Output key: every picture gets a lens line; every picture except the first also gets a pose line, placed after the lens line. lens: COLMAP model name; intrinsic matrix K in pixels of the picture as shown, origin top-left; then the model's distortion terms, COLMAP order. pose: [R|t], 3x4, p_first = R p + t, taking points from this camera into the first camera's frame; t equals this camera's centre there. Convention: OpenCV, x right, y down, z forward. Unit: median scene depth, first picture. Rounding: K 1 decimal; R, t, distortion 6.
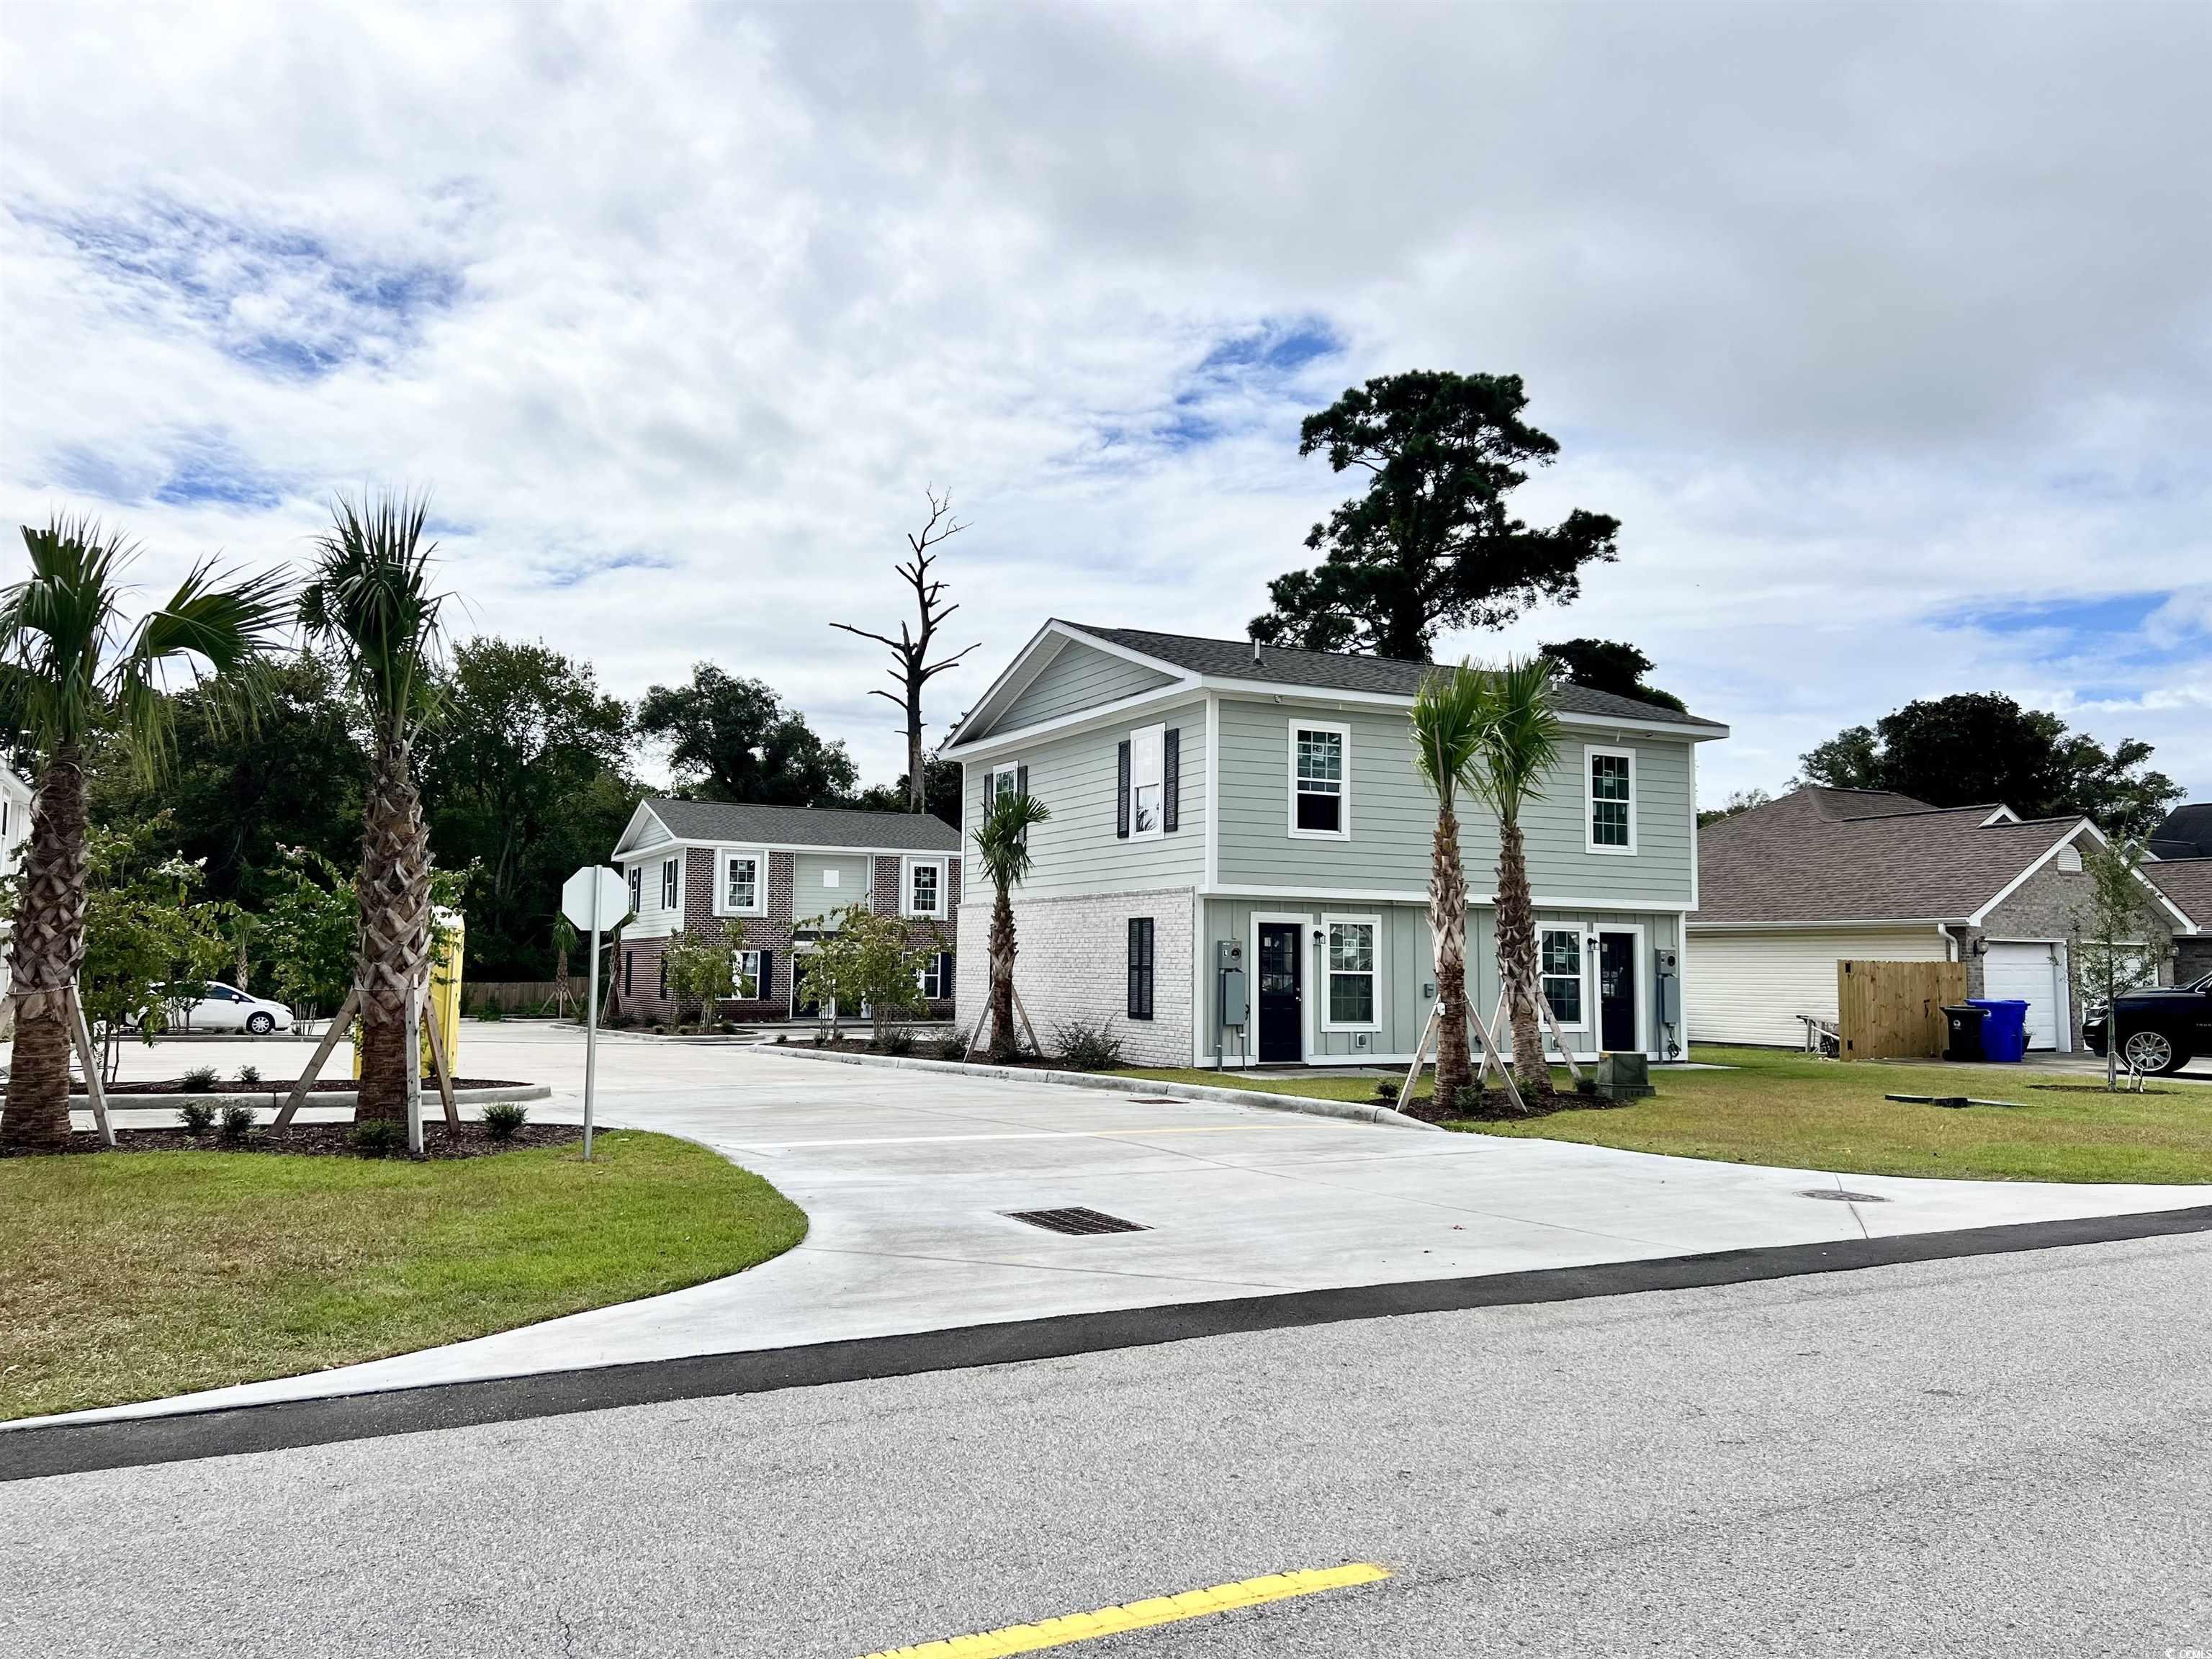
lens RADIAL K [[1657.3, 0, 1096.3], [0, 1657.3, 765.9], [0, 0, 1]] dist [0.055381, -0.091424]
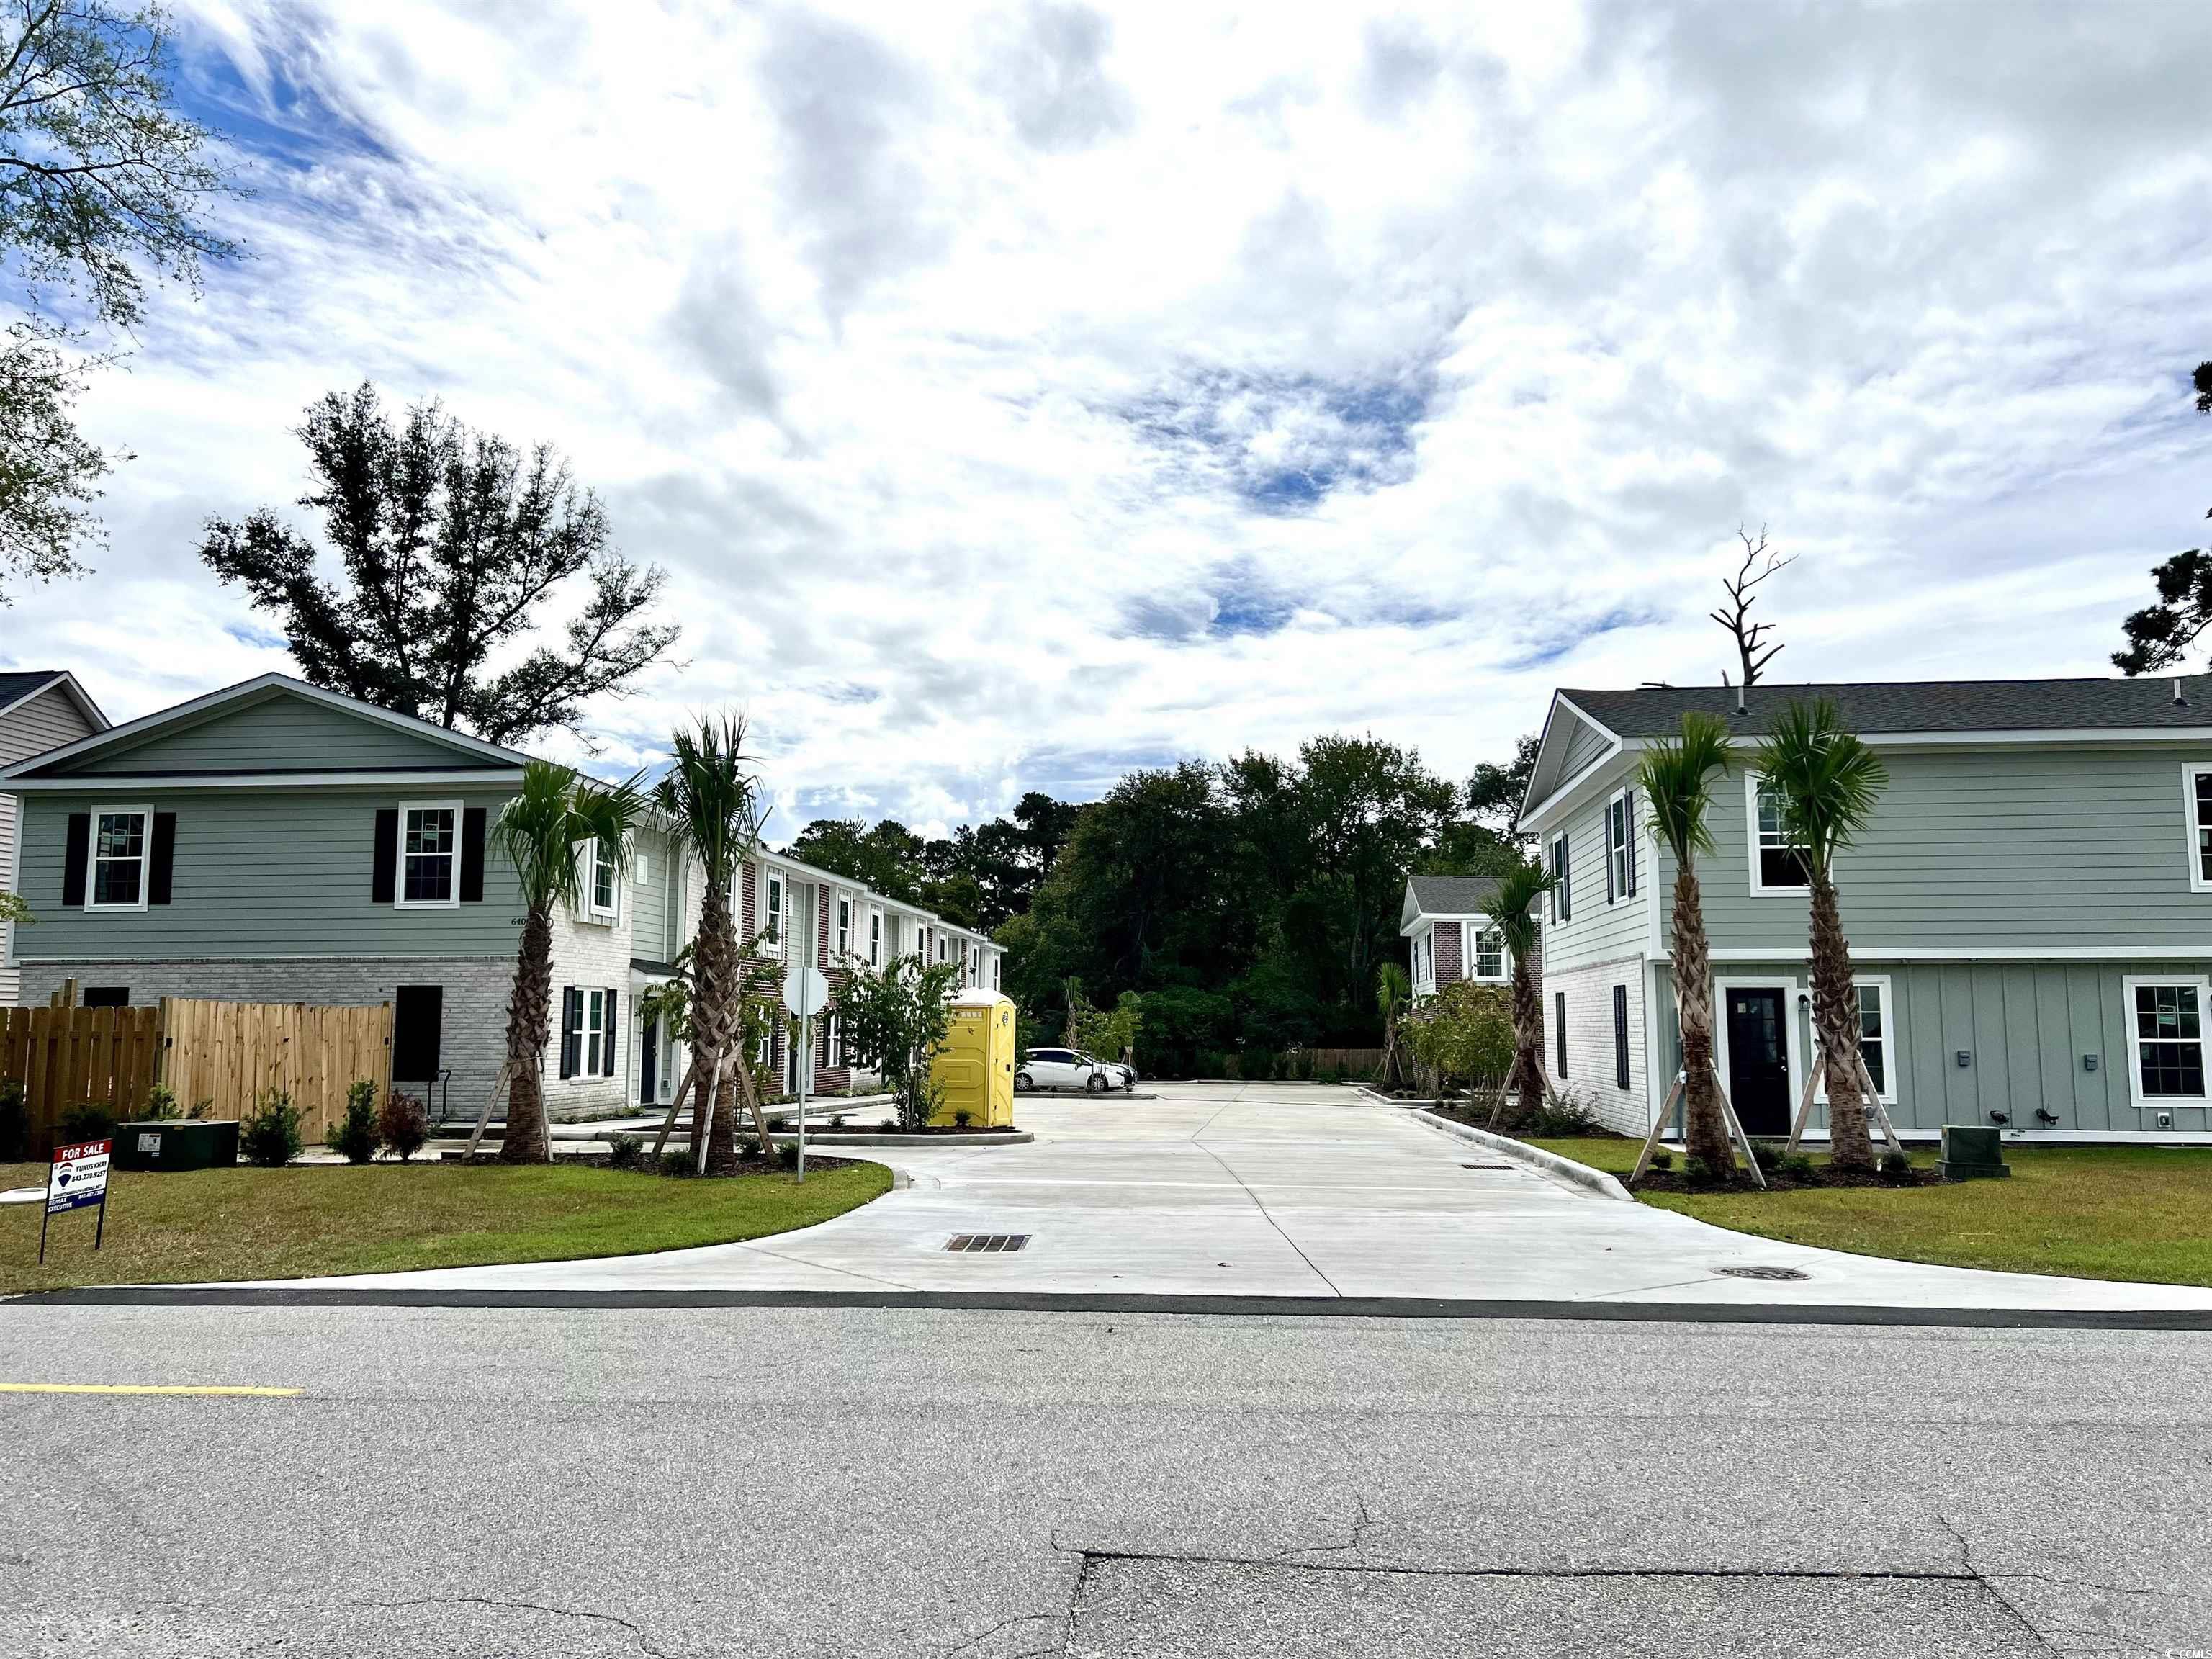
lens RADIAL K [[1660.7, 0, 1112.6], [0, 1660.7, 870.6], [0, 0, 1]] dist [0.072692, -0.054378]
pose [[0.836281, -0.063108, -0.544658, 0.318570], [0.075874, 0.997117, 0.000965, -0.000666], [0.543027, -0.042133, 0.838658, -0.000975]]
